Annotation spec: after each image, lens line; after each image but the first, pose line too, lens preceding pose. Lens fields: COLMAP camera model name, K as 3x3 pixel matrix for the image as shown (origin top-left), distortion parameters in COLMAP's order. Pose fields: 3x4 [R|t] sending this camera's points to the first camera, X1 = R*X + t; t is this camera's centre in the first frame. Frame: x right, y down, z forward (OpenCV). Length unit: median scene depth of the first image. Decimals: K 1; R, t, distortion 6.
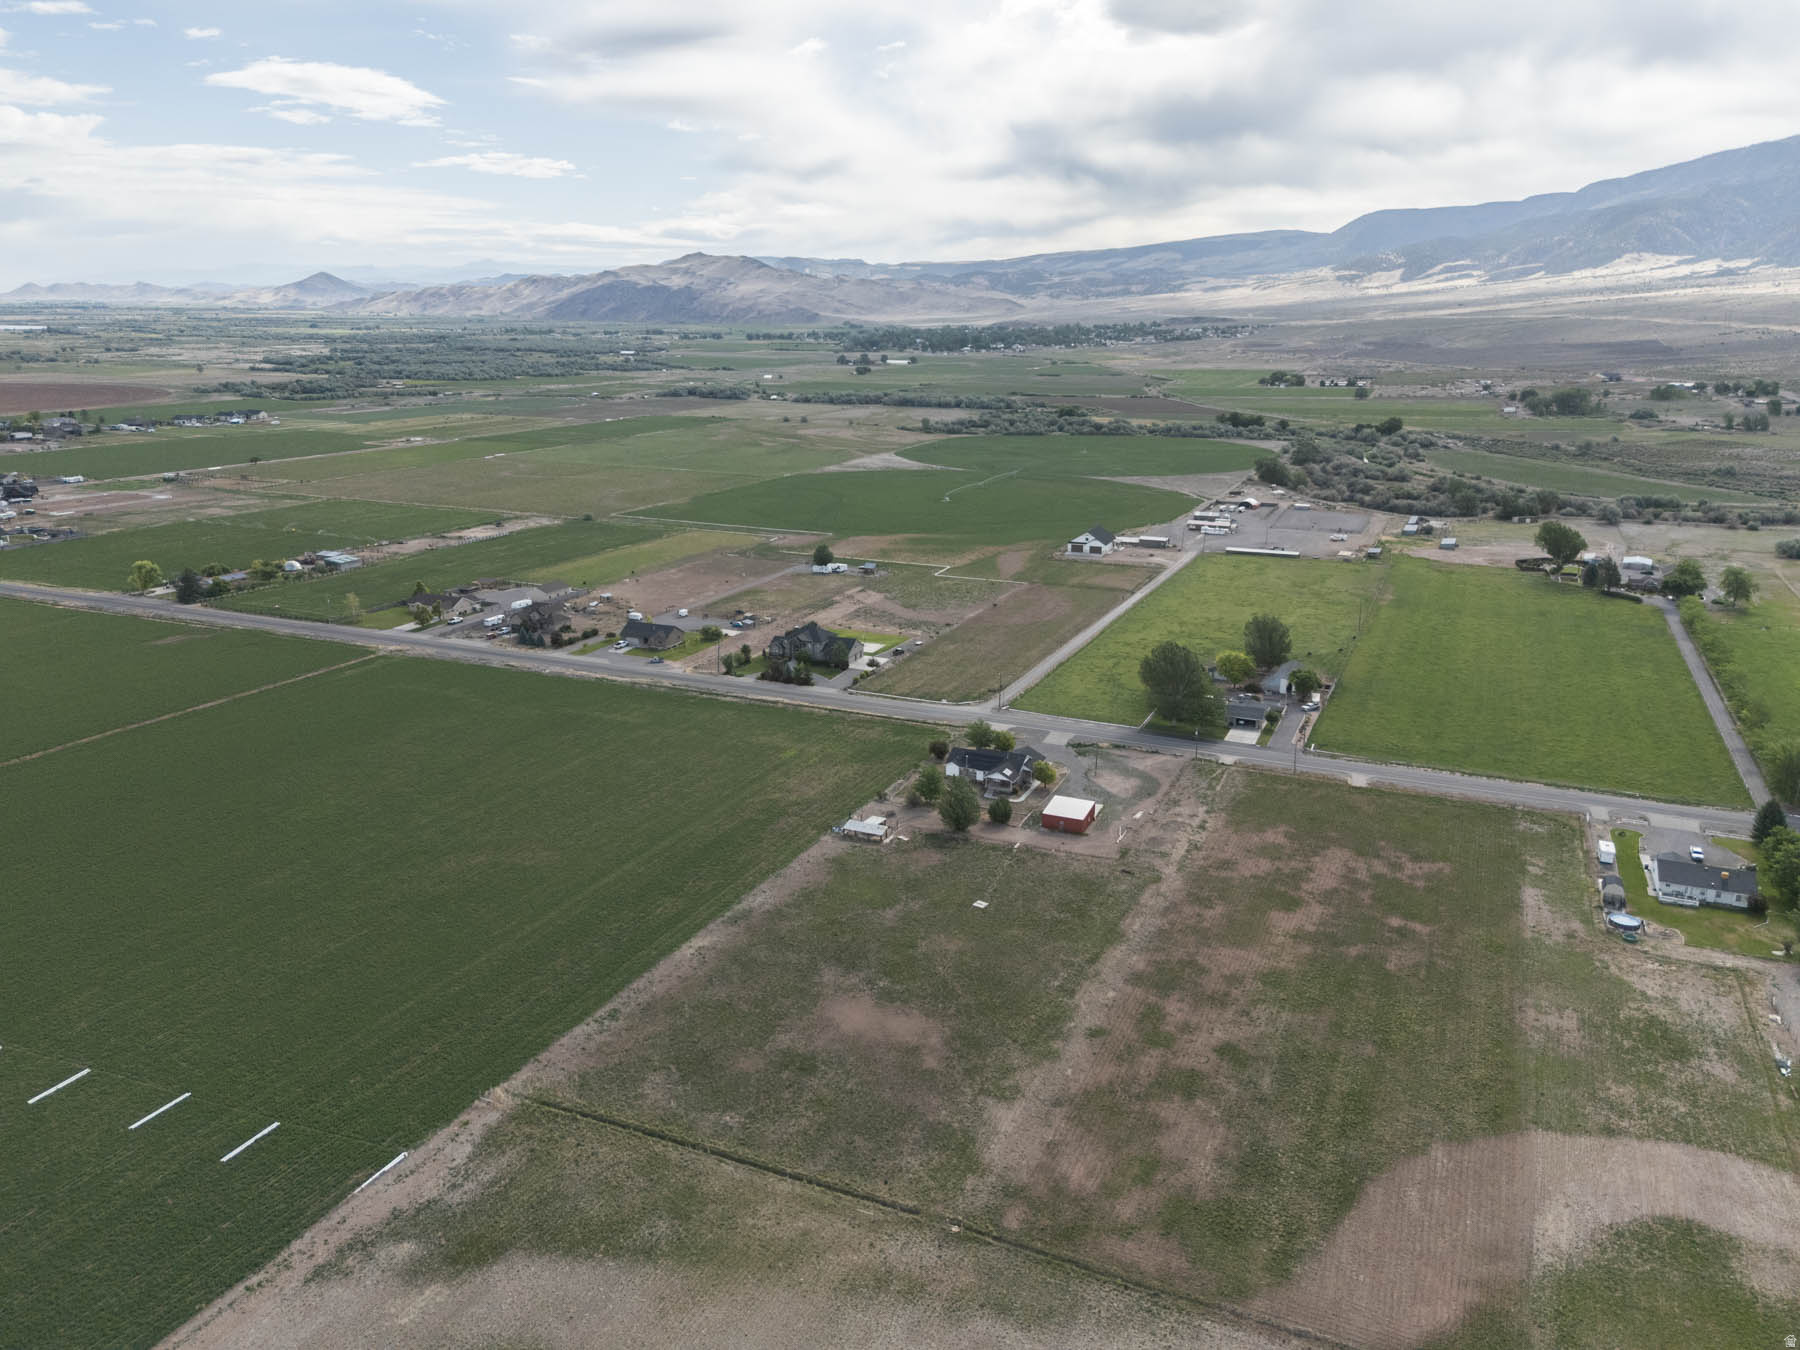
lens RADIAL K [[1323.0, 0, 897.6], [0, 1323.0, 676.5], [0, 0, 1]] dist [0.069266, -0.059142]
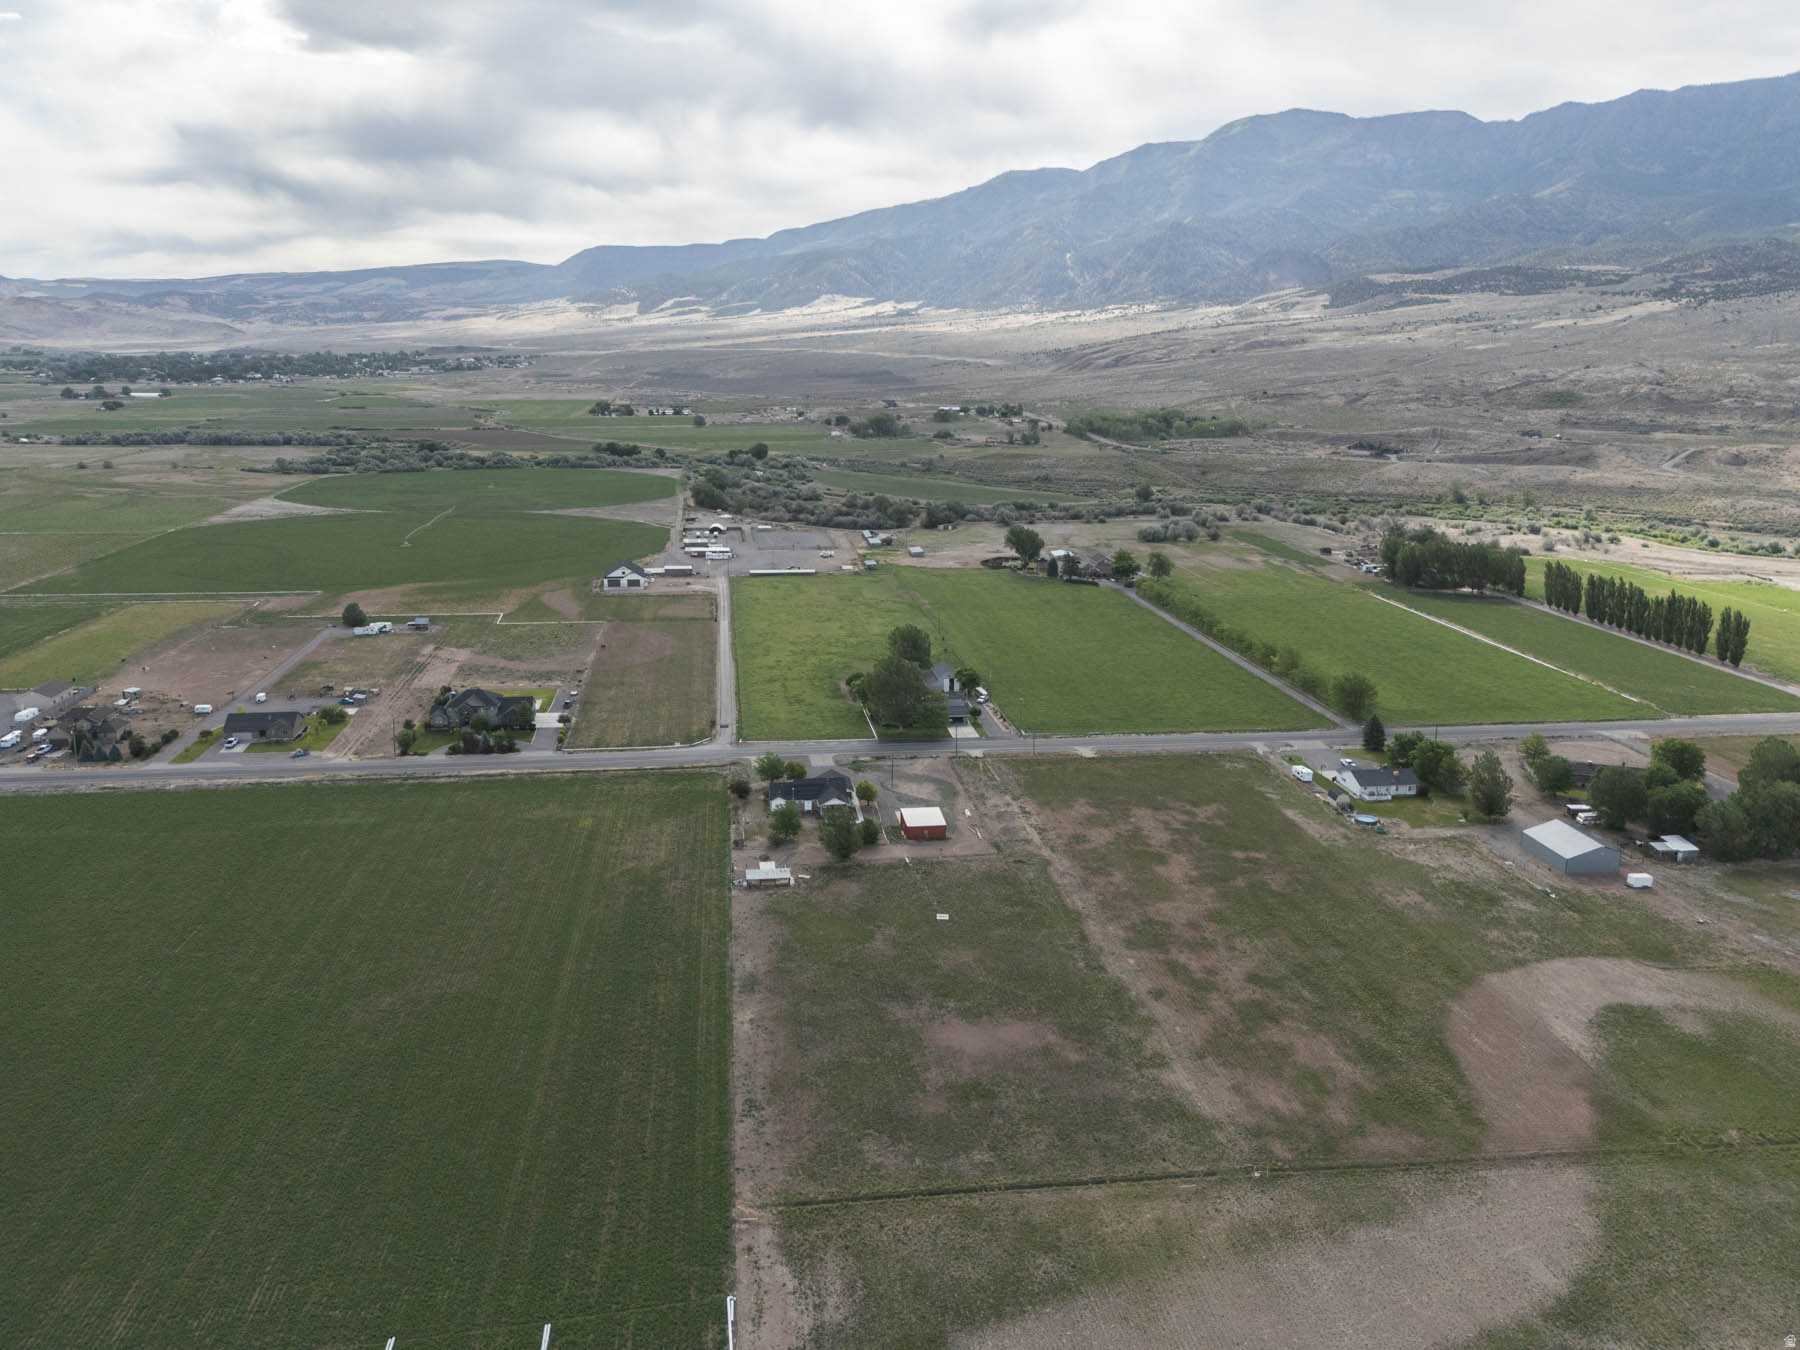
lens RADIAL K [[1323.0, 0, 897.6], [0, 1323.0, 676.5], [0, 0, 1]] dist [0.069266, -0.059142]
pose [[0.853156, -0.126714, 0.506032, -0.369345], [0.136958, 0.990429, 0.017103, -0.030018], [-0.503356, 0.054714, 0.862345, 0.083073]]
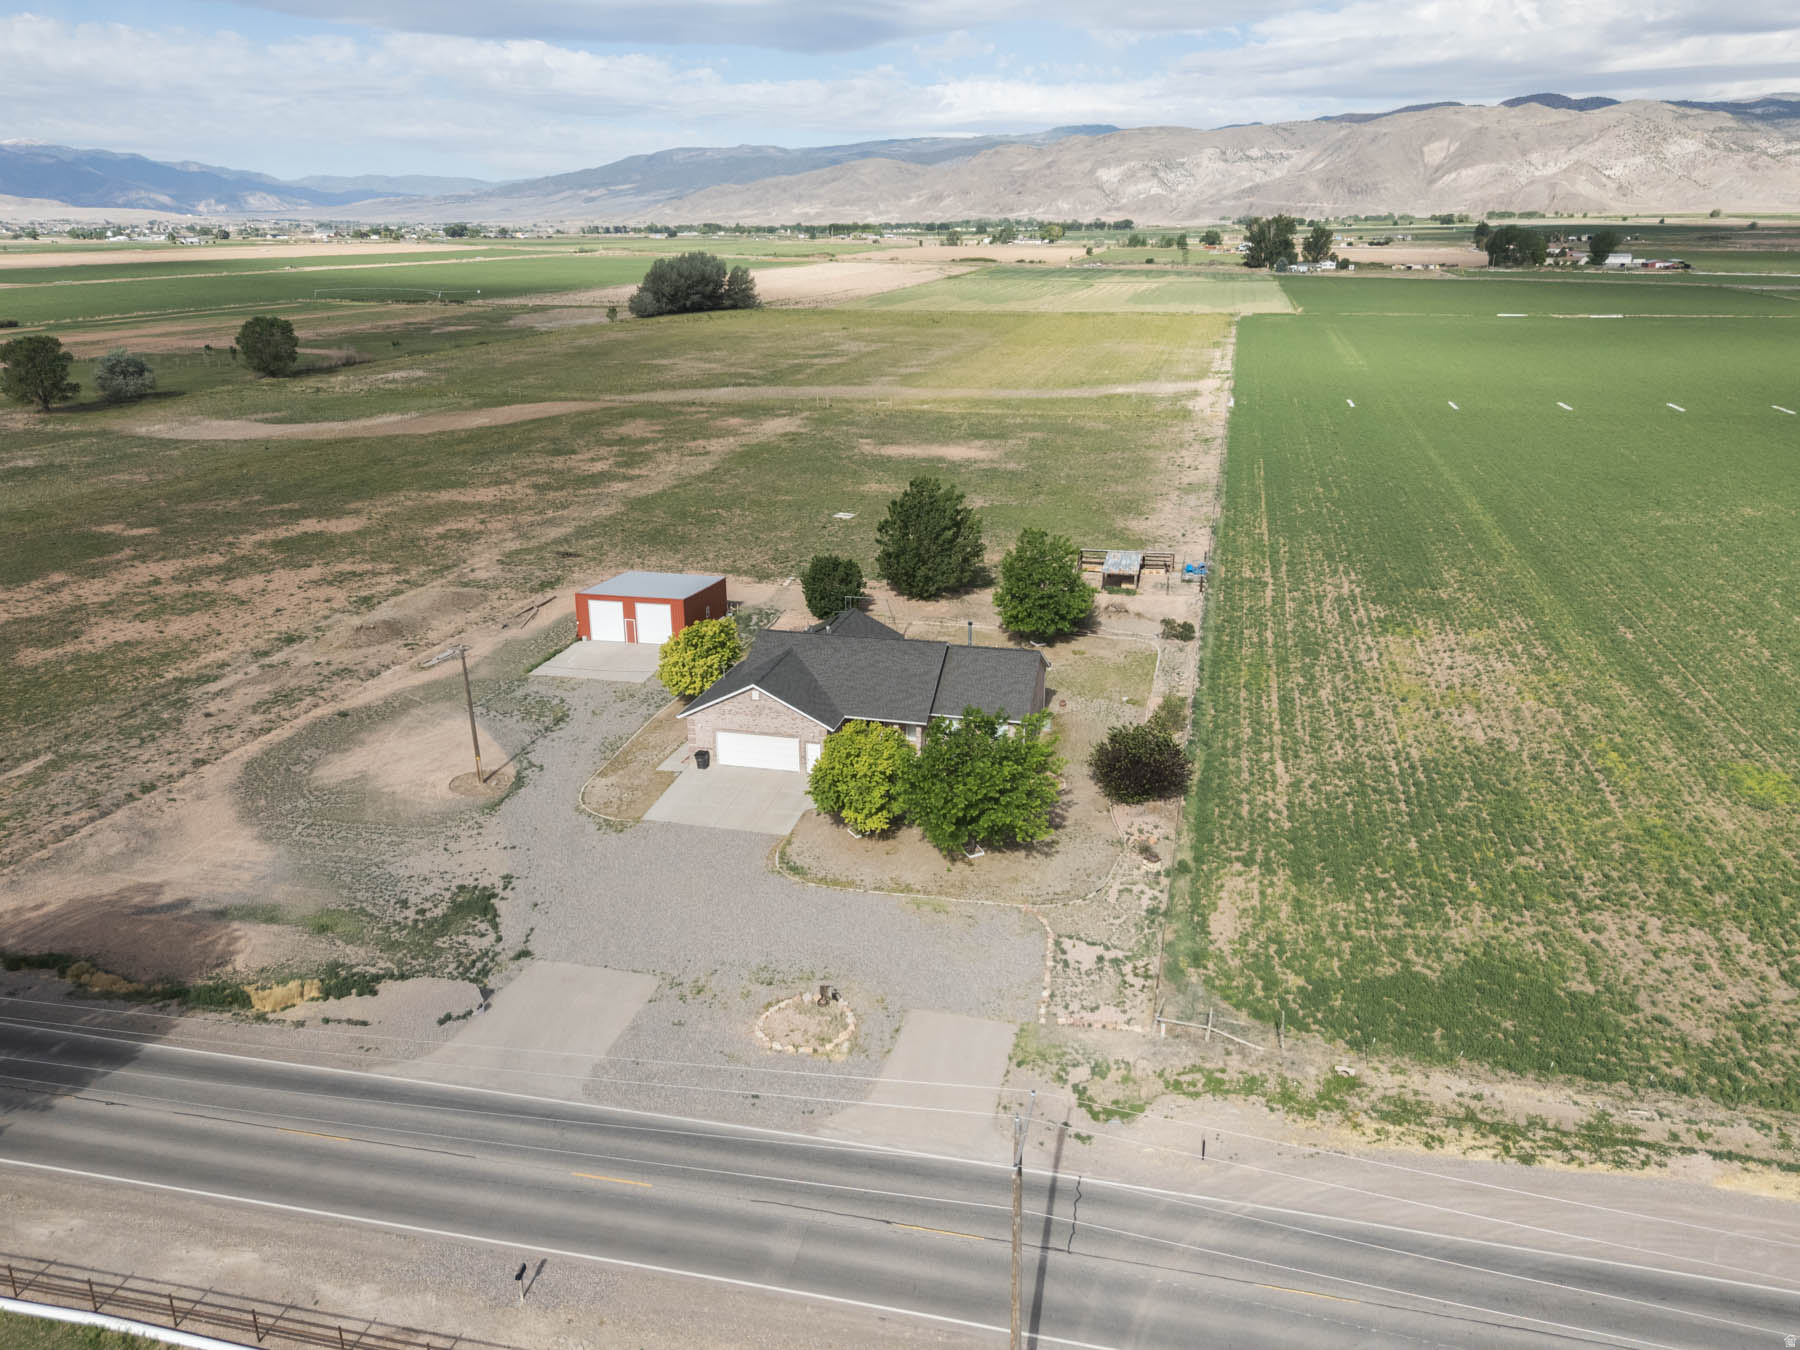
lens RADIAL K [[1323.0, 0, 897.6], [0, 1323.0, 676.5], [0, 0, 1]] dist [0.069266, -0.059142]
pose [[-0.984153, 0.049363, -0.170311, 0.114772], [-0.056024, 0.824710, 0.562774, -0.087103], [0.168237, 0.563397, -0.808876, 1.204568]]
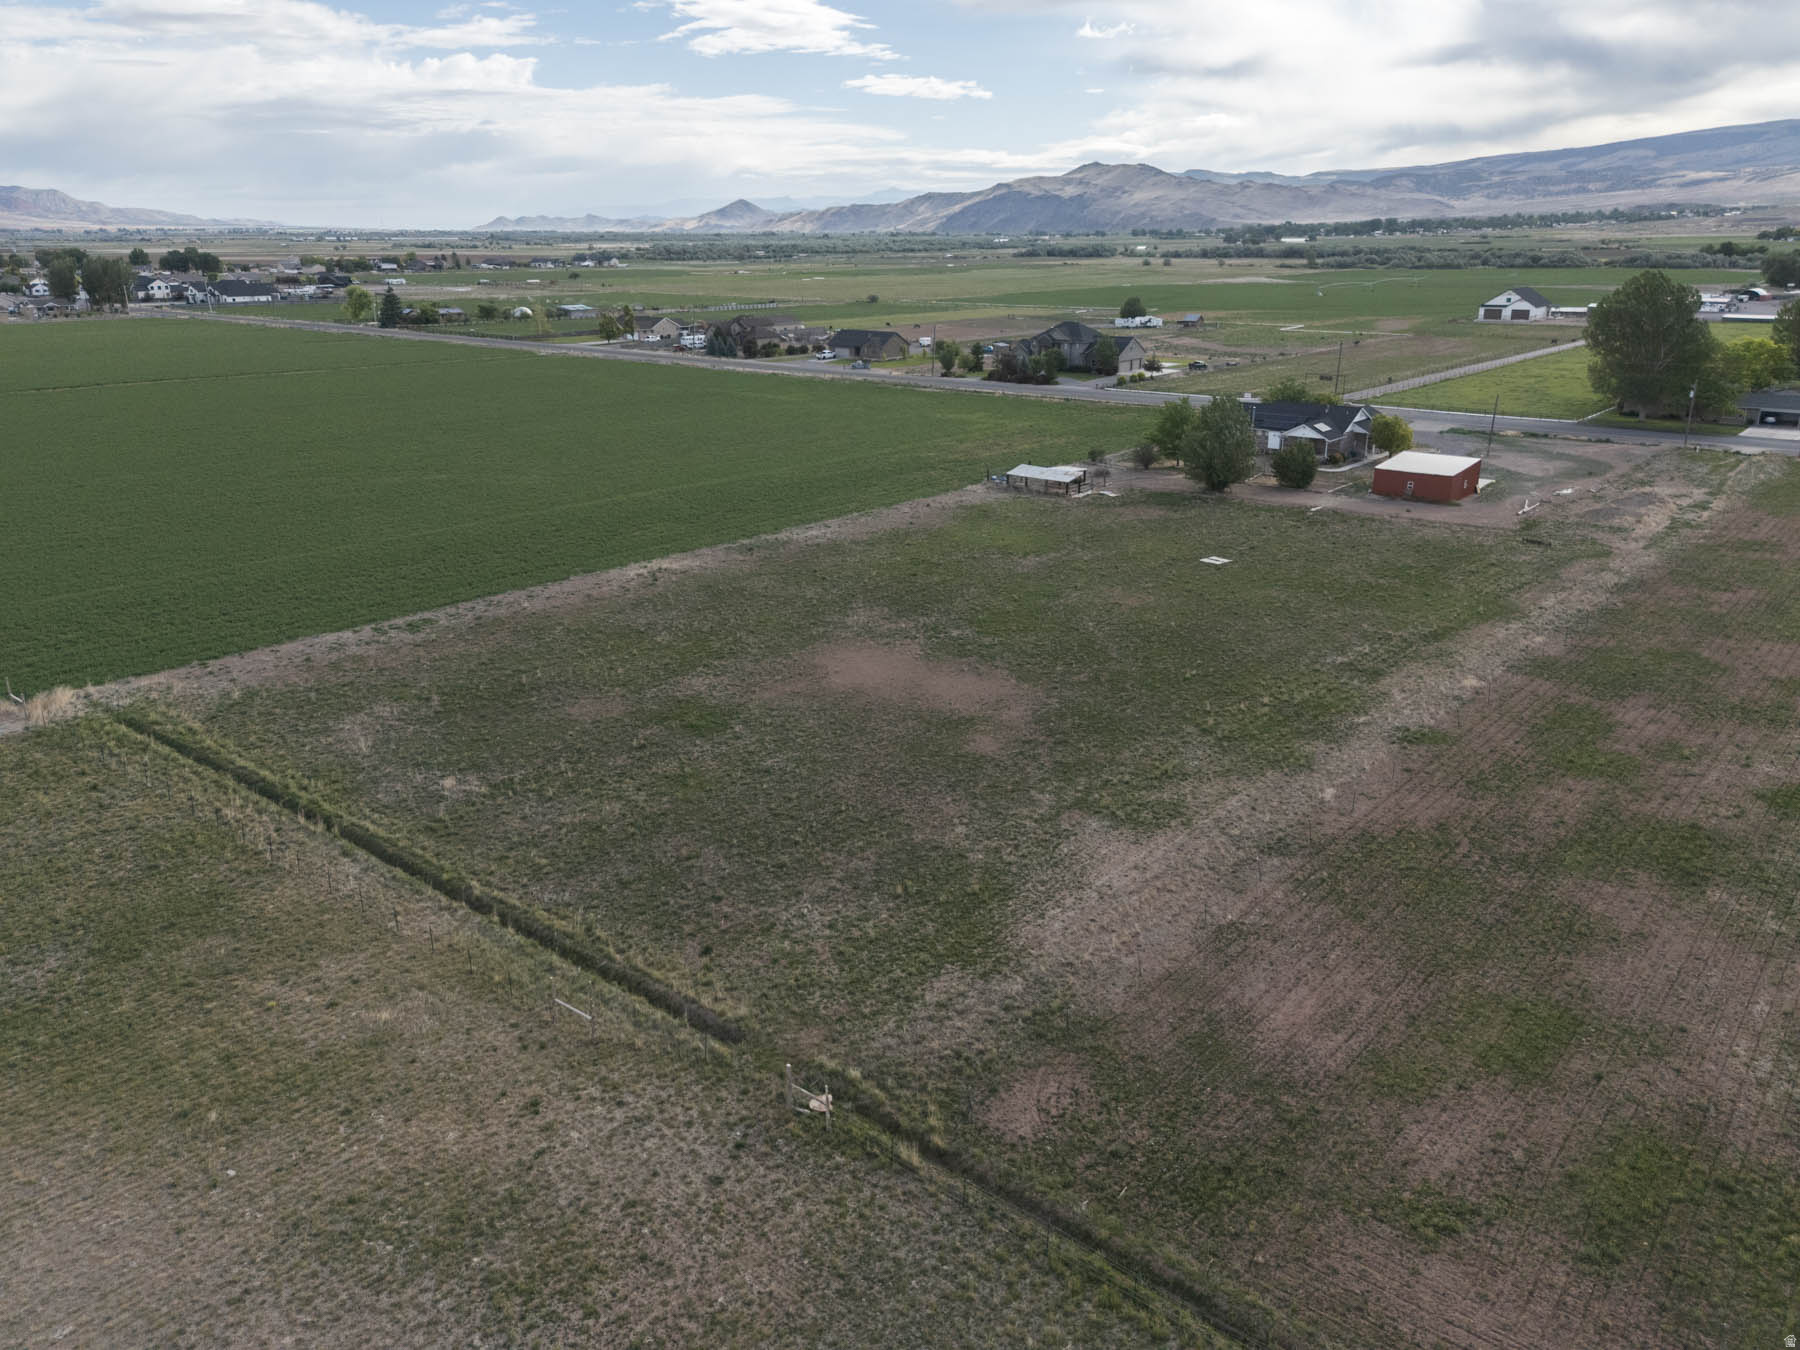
lens RADIAL K [[1323.0, 0, 897.6], [0, 1323.0, 676.5], [0, 0, 1]] dist [0.069266, -0.059142]
pose [[0.960095, 0.077166, -0.268819, 0.067460], [-0.063543, 0.996232, 0.059028, 0.152176], [0.272361, -0.039591, 0.961380, 0.366647]]
